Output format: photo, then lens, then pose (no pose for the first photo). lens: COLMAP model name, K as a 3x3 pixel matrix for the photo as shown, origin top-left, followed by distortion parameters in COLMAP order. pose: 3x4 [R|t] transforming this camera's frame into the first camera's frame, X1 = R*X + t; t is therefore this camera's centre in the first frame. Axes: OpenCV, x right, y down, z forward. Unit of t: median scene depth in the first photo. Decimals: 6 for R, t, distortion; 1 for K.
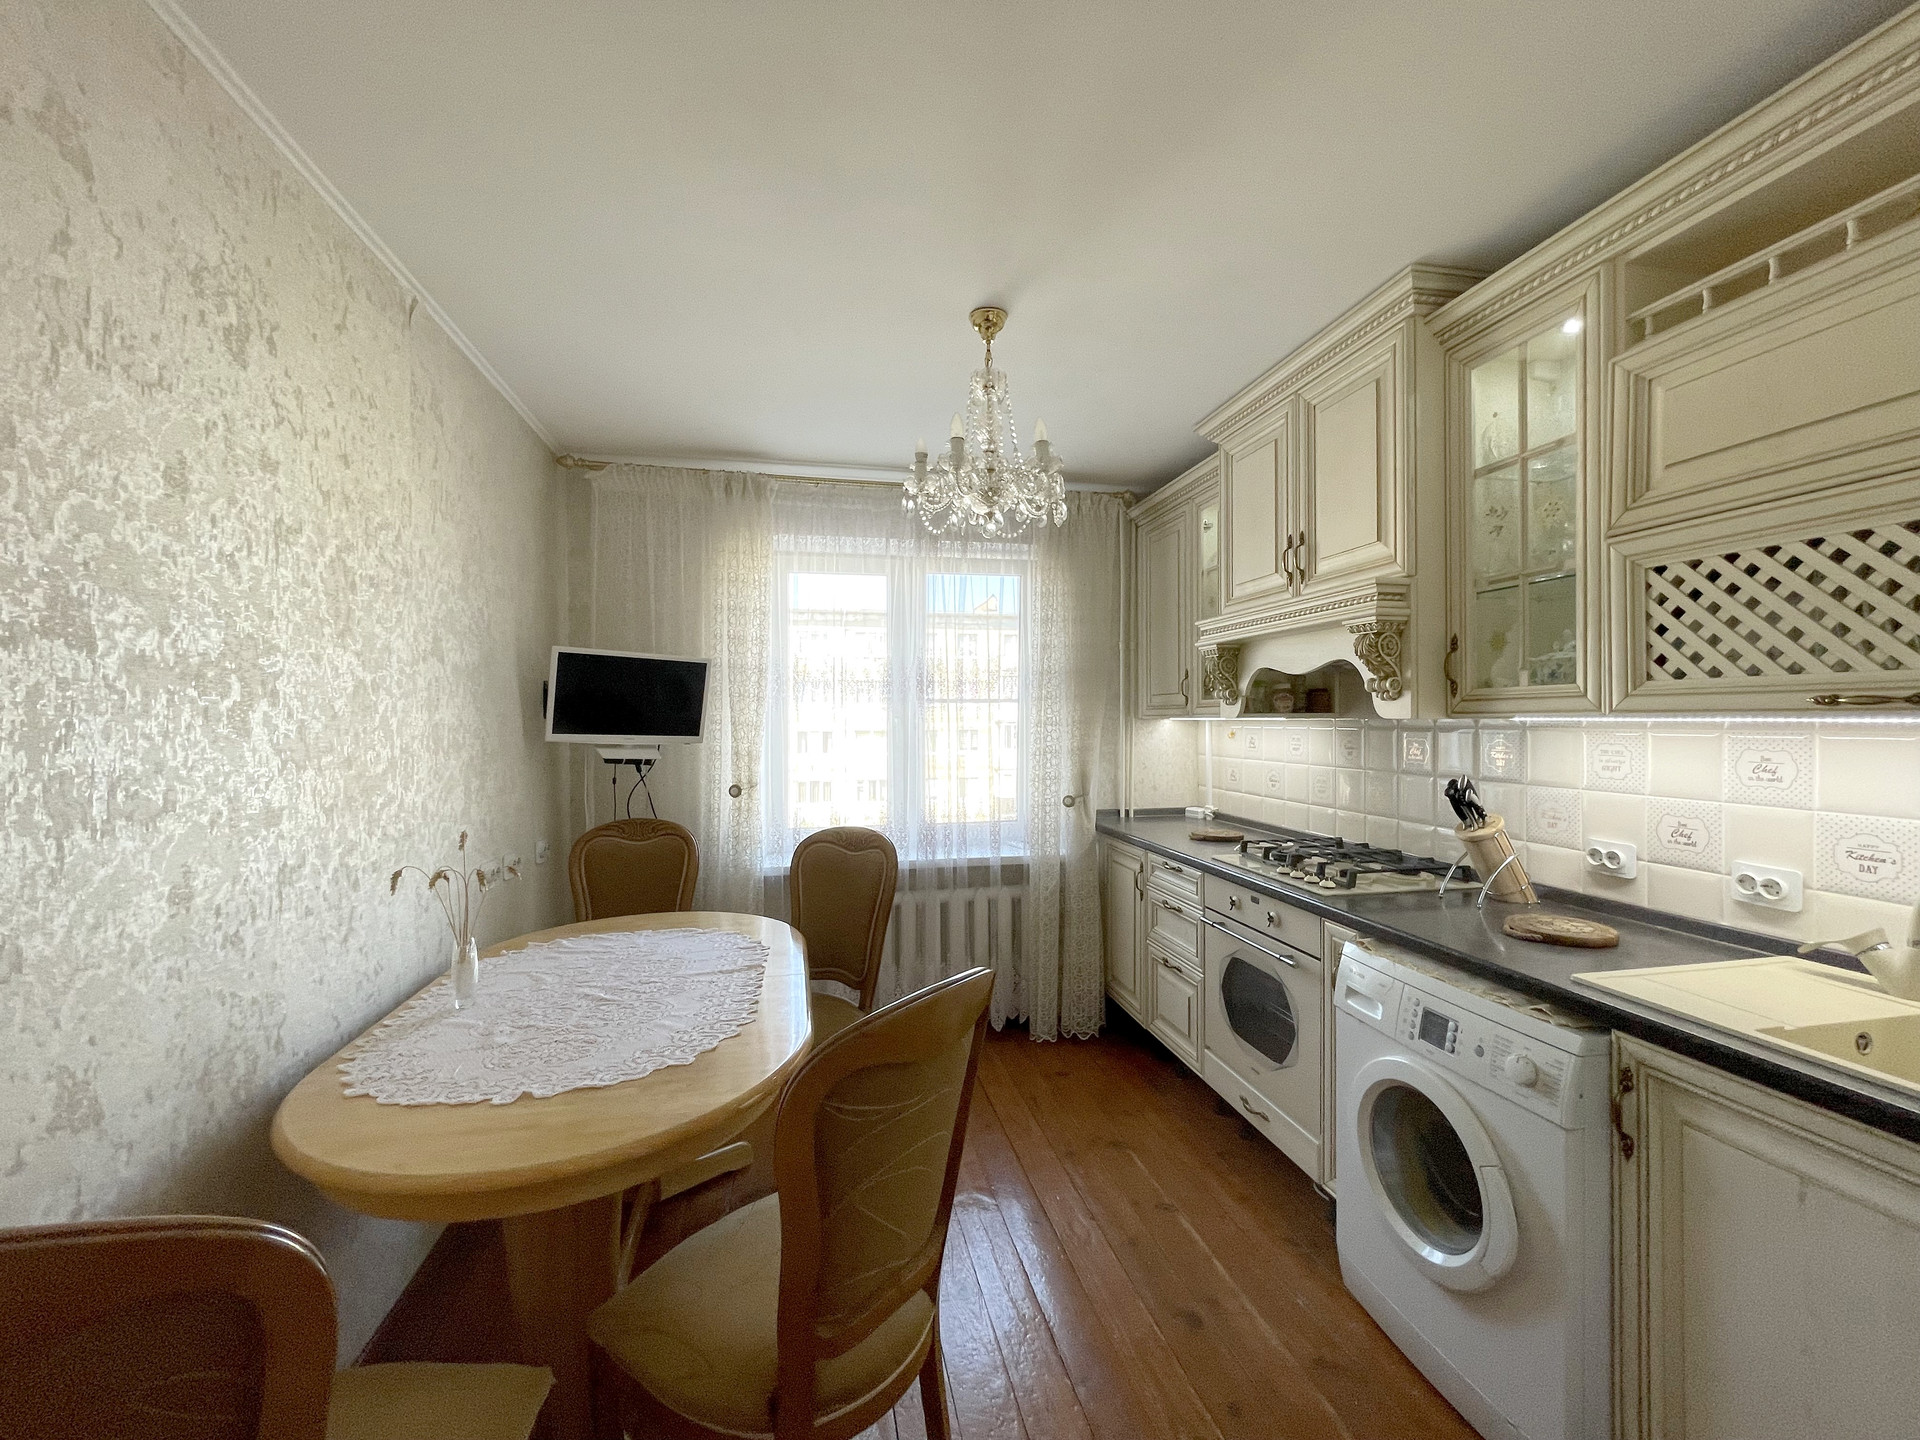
lens RADIAL K [[775.8, 0, 960.0], [0, 775.8, 720.0], [0, 0, 1]] dist [-0.004117, -0.000129]
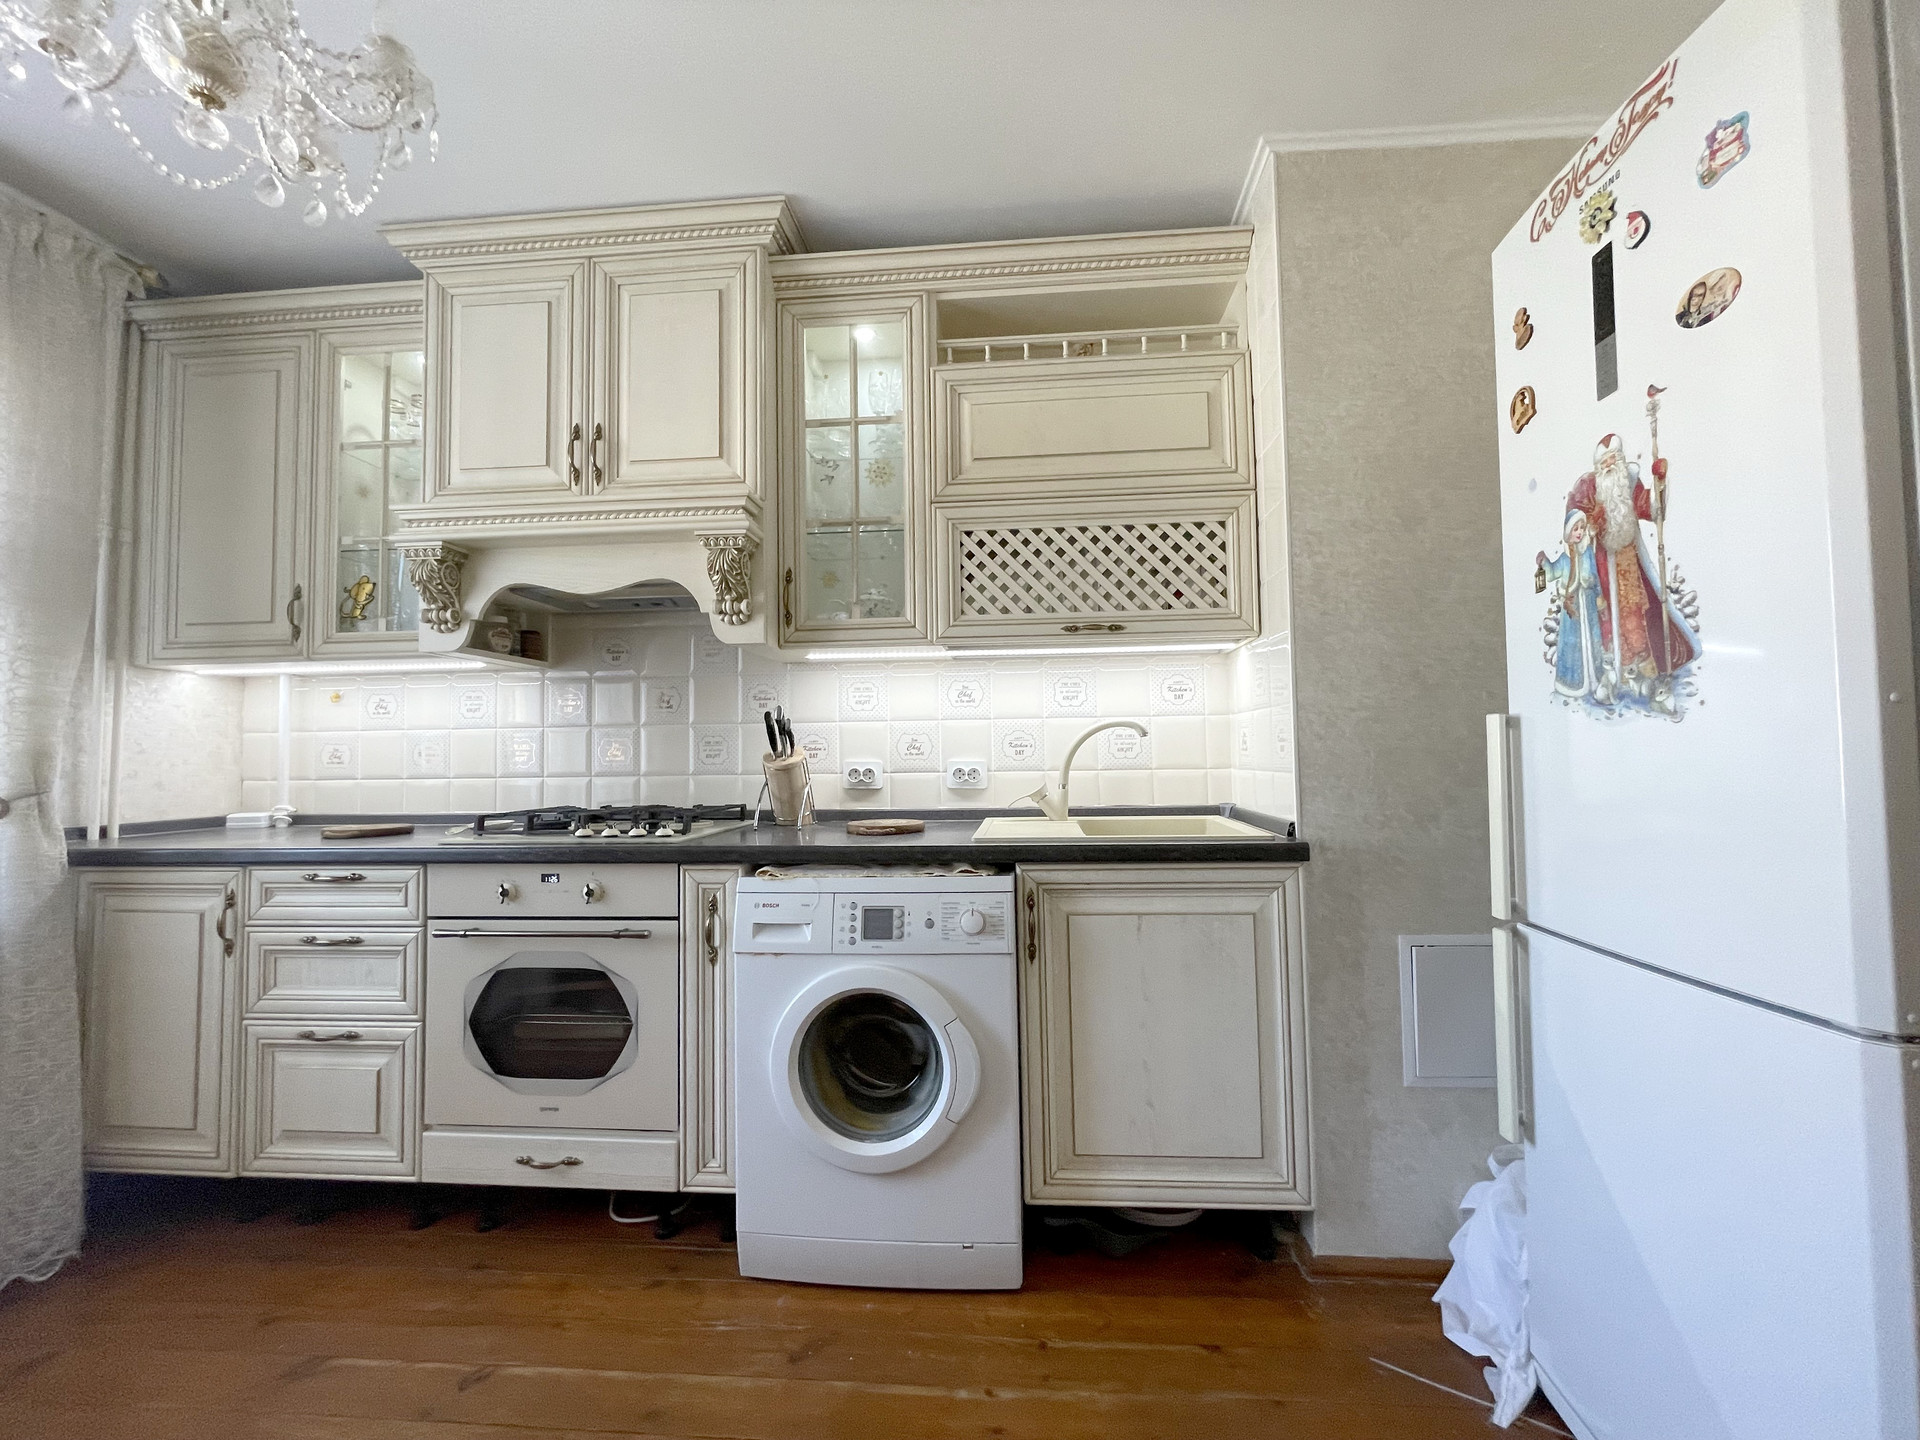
lens RADIAL K [[775.8, 0, 960.0], [0, 775.8, 720.0], [0, 0, 1]] dist [-0.004117, -0.000129]
pose [[0.275739, 0.042257, 0.960303, -0.301285], [0.015547, 0.998706, -0.048411, 0.154243], [-0.961107, 0.028278, 0.274726, 0.516227]]
